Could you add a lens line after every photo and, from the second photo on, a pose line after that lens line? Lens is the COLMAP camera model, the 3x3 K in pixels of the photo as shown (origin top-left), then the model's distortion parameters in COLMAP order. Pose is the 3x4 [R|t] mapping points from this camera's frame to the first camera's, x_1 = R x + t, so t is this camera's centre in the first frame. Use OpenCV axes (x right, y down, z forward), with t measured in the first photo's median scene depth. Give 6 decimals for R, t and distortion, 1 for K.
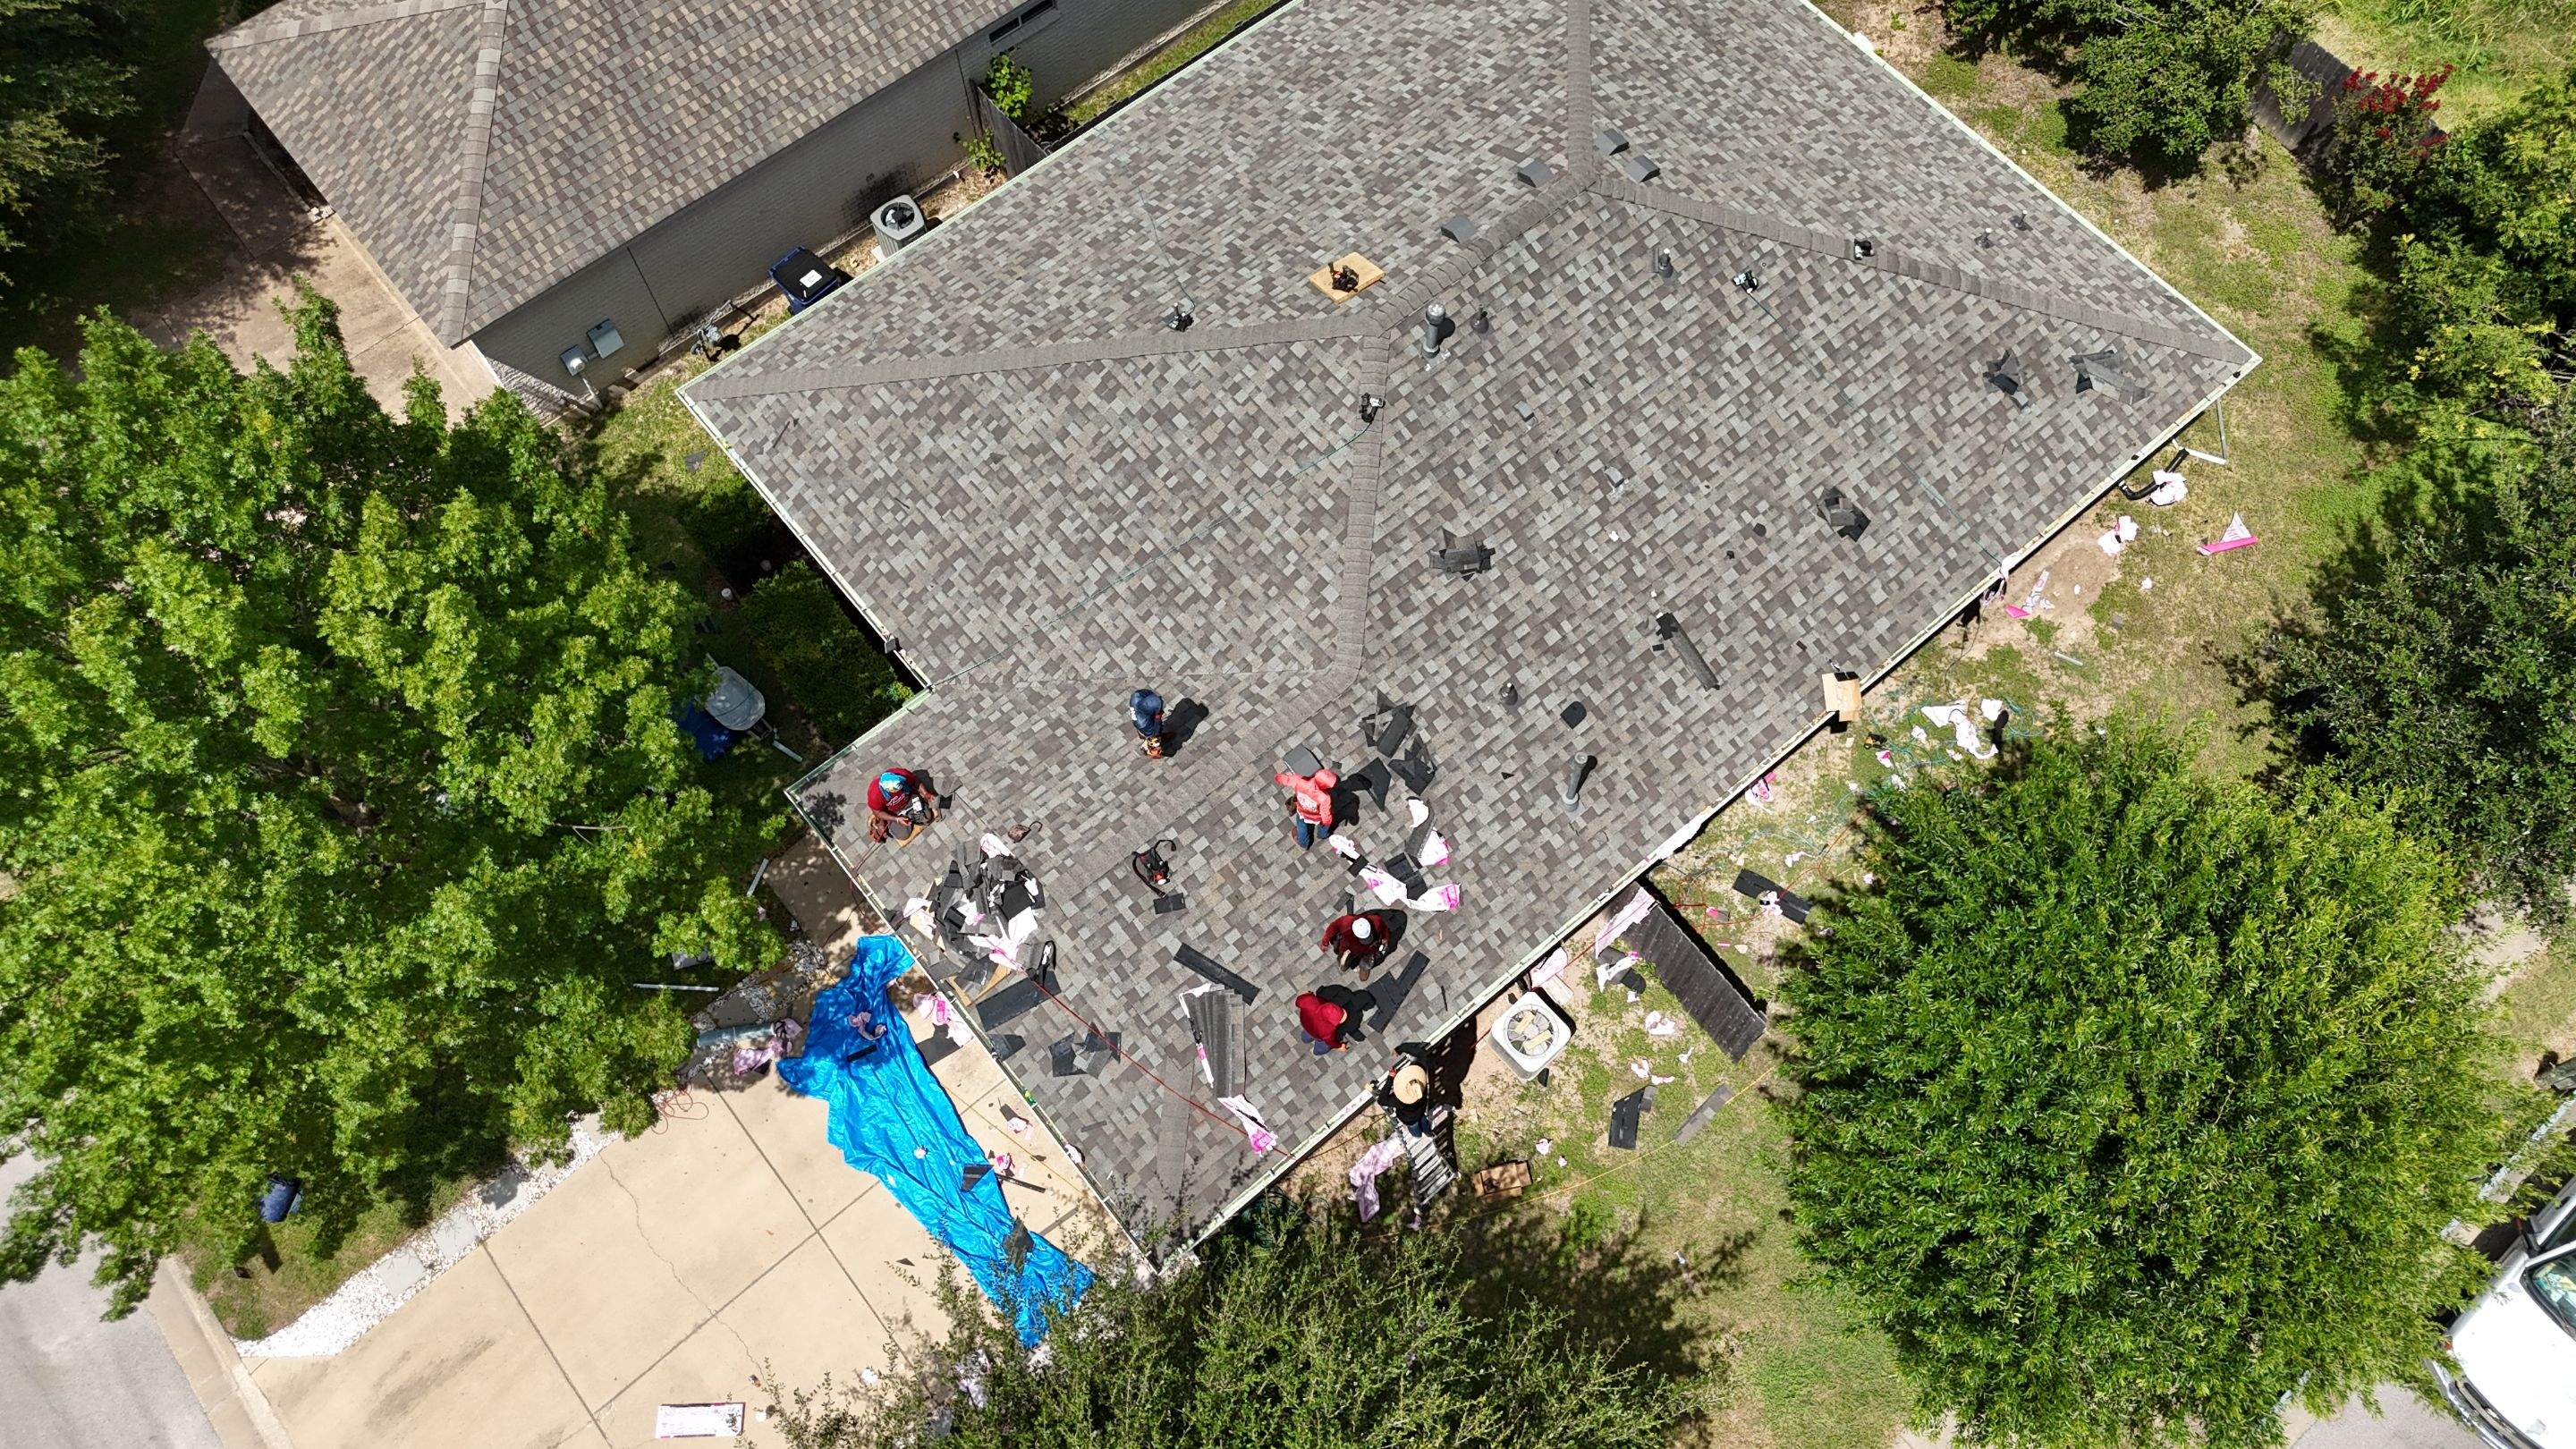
lens RADIAL K [[1914.3, 0, 1284.1], [0, 1914.3, 732.5], [0, 0, 1]] dist [0.096215, -0.182410]
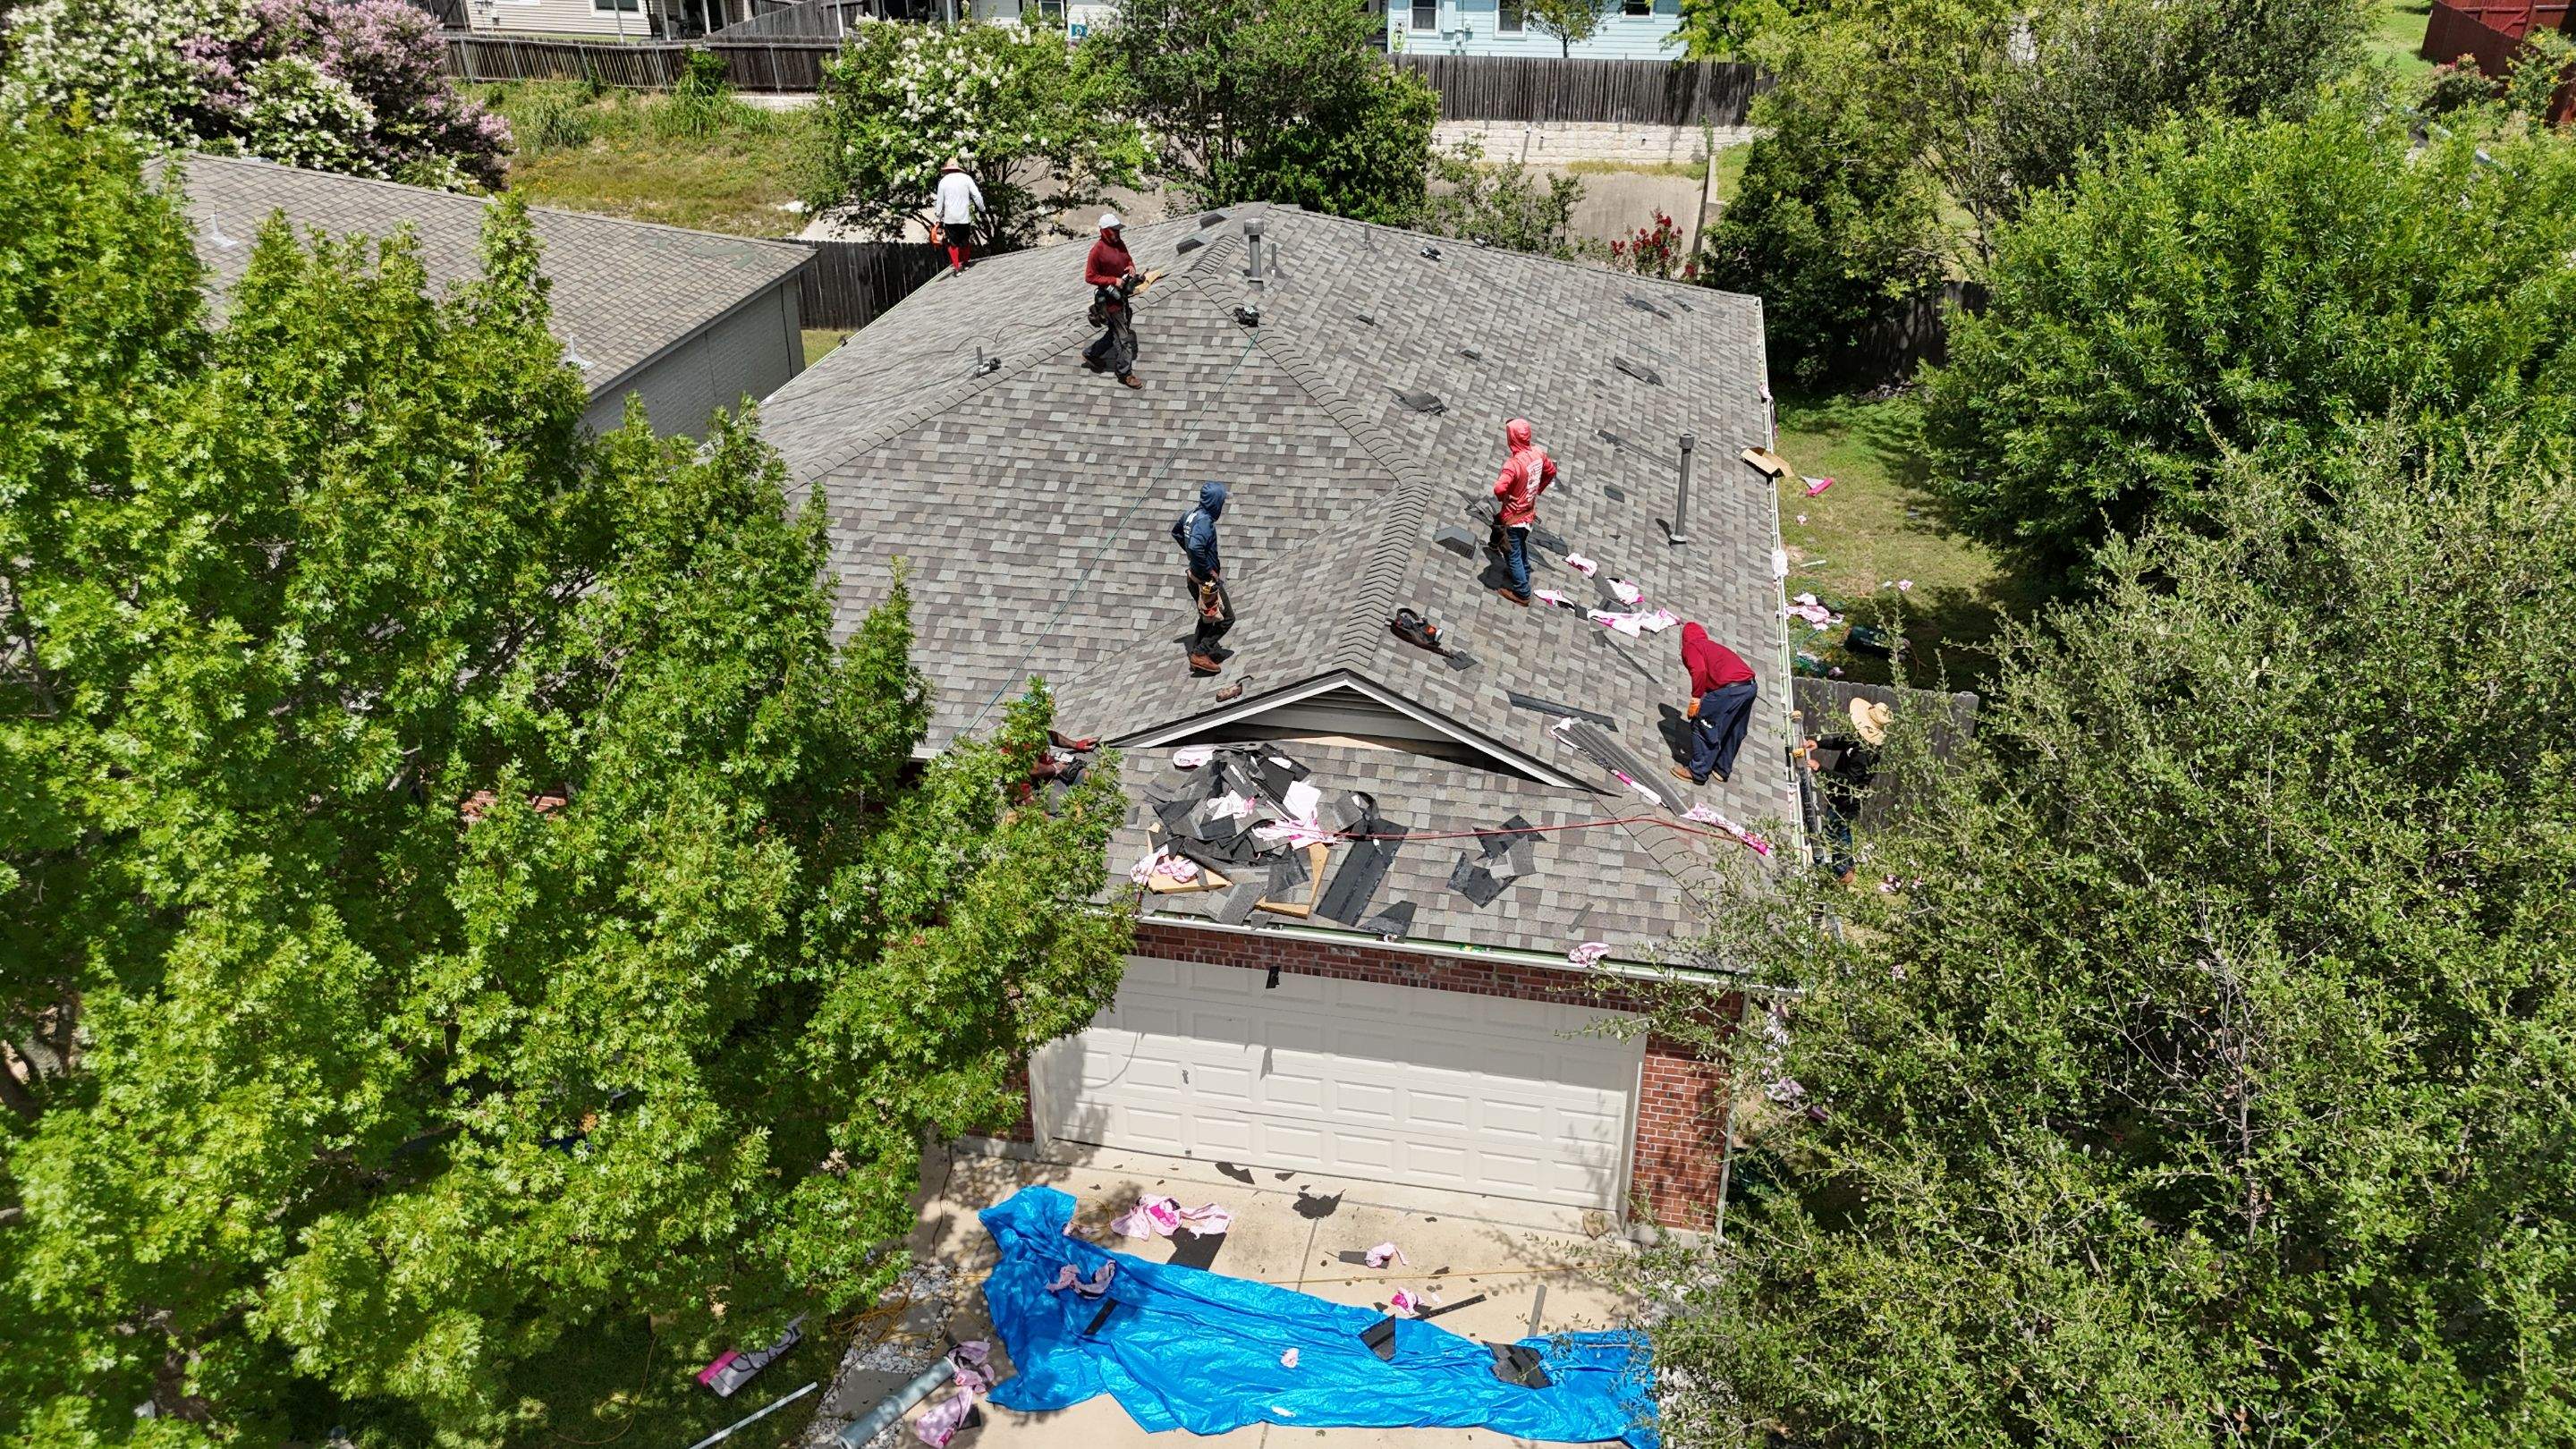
lens RADIAL K [[1914.3, 0, 1284.1], [0, 1914.3, 732.5], [0, 0, 1]] dist [0.096215, -0.182410]
pose [[0.772498, -0.292790, 0.563490, -0.486033], [0.576371, 0.695742, -0.428649, 0.348915], [-0.266539, 0.655910, 0.706215, 0.454879]]
